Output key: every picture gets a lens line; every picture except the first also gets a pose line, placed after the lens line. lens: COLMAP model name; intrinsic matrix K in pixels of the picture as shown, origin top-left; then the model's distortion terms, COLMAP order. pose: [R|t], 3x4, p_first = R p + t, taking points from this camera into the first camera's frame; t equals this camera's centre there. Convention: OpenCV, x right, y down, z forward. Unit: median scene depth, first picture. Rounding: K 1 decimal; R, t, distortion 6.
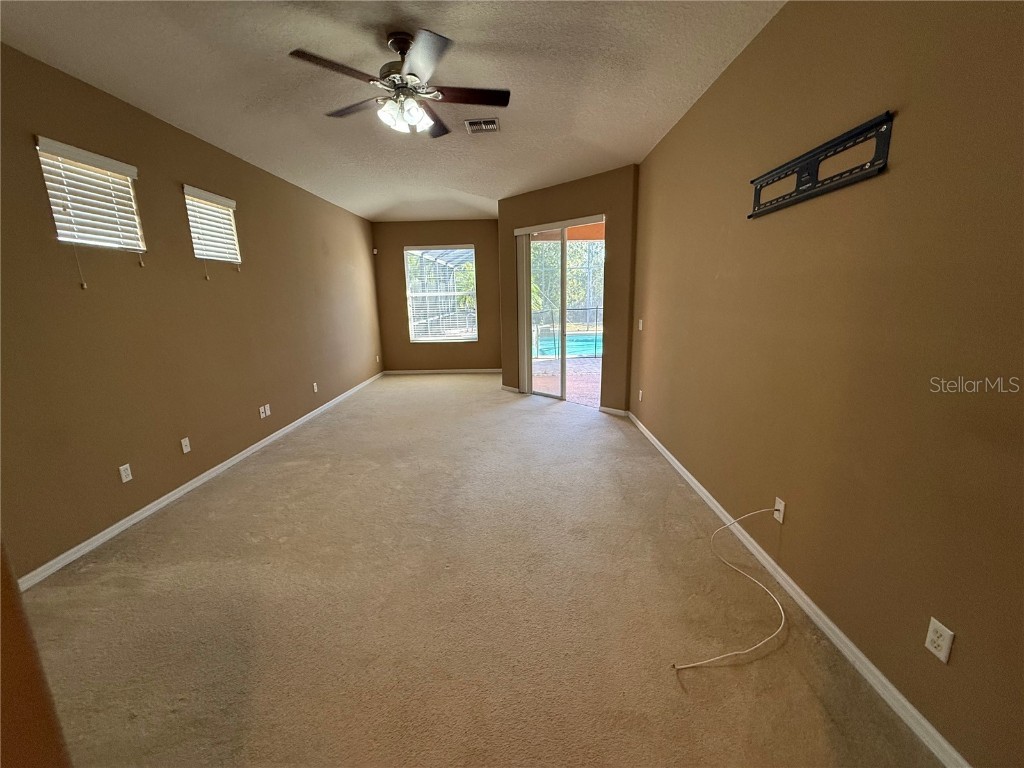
lens RADIAL K [[408.2, 0, 514.1], [0, 408.2, 382.8], [0, 0, 1]] dist [0.001146, -0.000683]
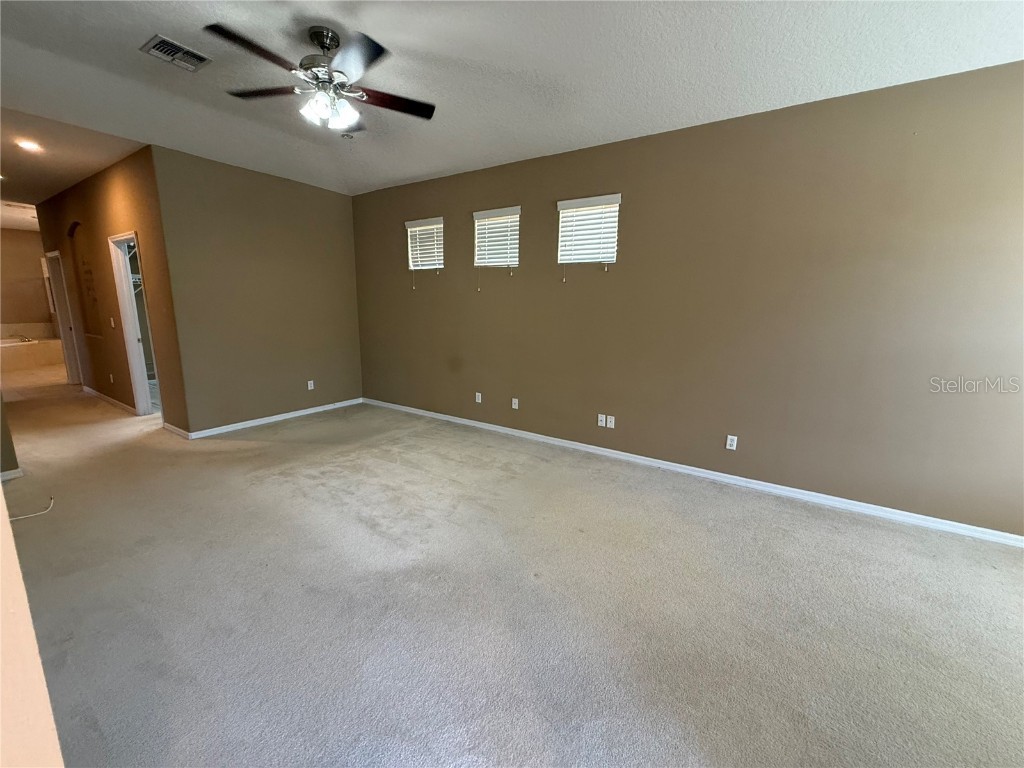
lens RADIAL K [[408.2, 0, 511.9], [0, 408.2, 386.0], [0, 0, 1]] dist [0.001146, -0.000683]
pose [[-0.534199, 0.182073, -0.825518, 0.320124], [-0.185741, 0.927388, 0.324735, -0.332443], [0.824701, 0.326806, -0.461592, 1.528245]]
